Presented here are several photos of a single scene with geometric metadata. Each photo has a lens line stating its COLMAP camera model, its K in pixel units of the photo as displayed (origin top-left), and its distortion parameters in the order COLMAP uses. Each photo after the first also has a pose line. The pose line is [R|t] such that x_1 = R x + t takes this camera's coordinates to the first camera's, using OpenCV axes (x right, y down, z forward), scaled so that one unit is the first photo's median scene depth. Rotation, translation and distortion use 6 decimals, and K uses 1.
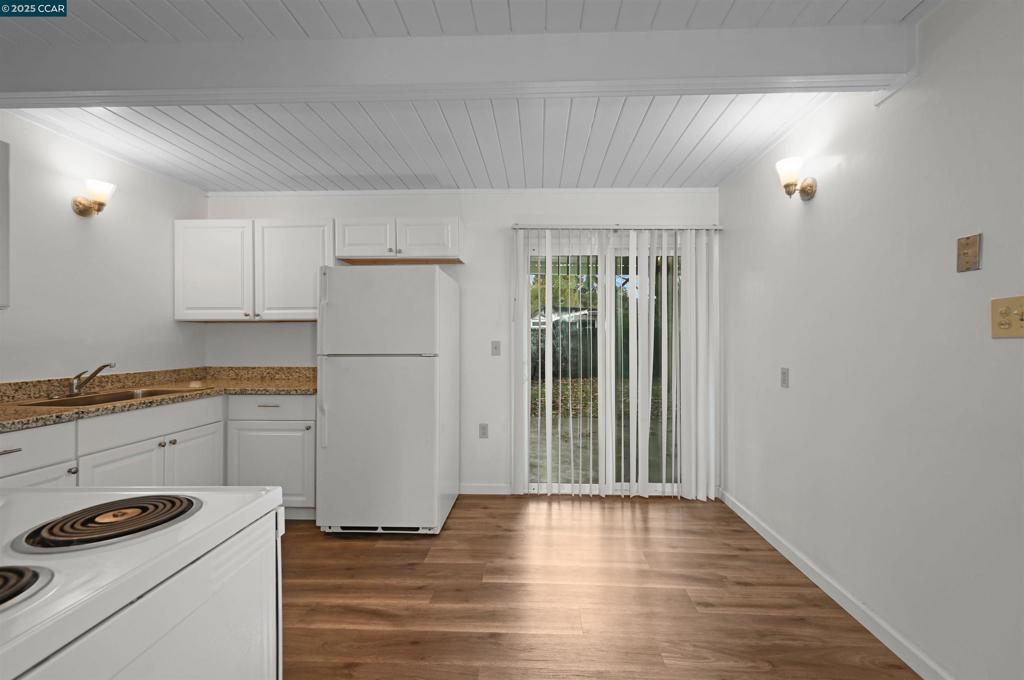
lens RADIAL K [[439.0, 0, 512.9], [0, 439.0, 338.3], [0, 0, 1]] dist [-0.000974, 0.000262]
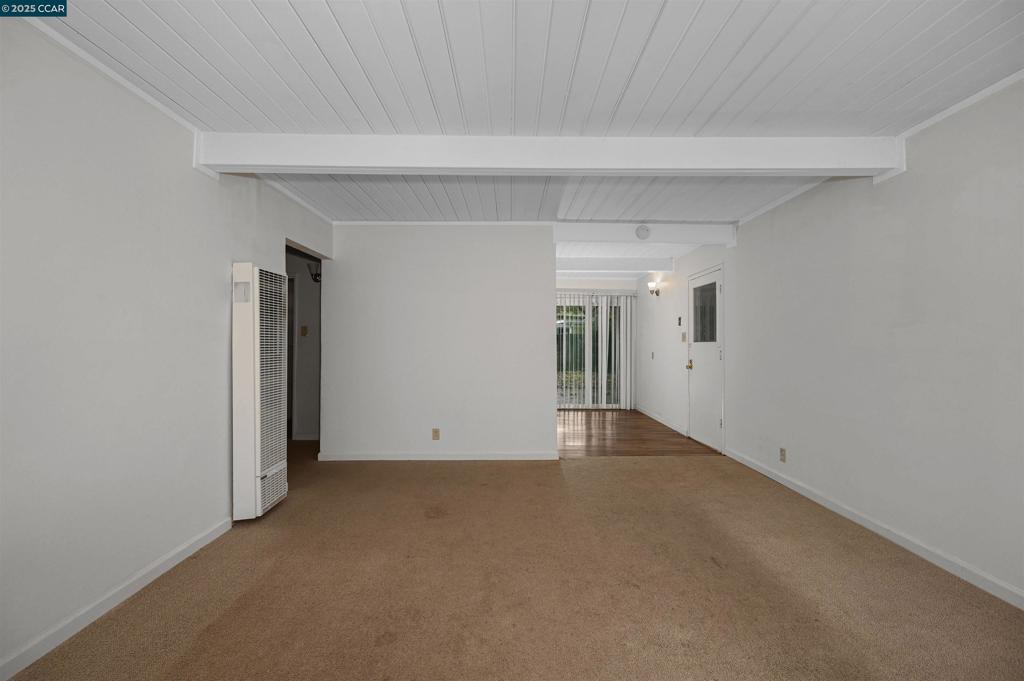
lens RADIAL K [[439.0, 0, 515.0], [0, 439.0, 339.7], [0, 0, 1]] dist [-0.000974, 0.000262]
pose [[0.998080, 0.002430, 0.061886, -0.290315], [-0.002601, 0.999993, 0.002690, -0.015621], [-0.061879, -0.002846, 0.998080, -1.177839]]
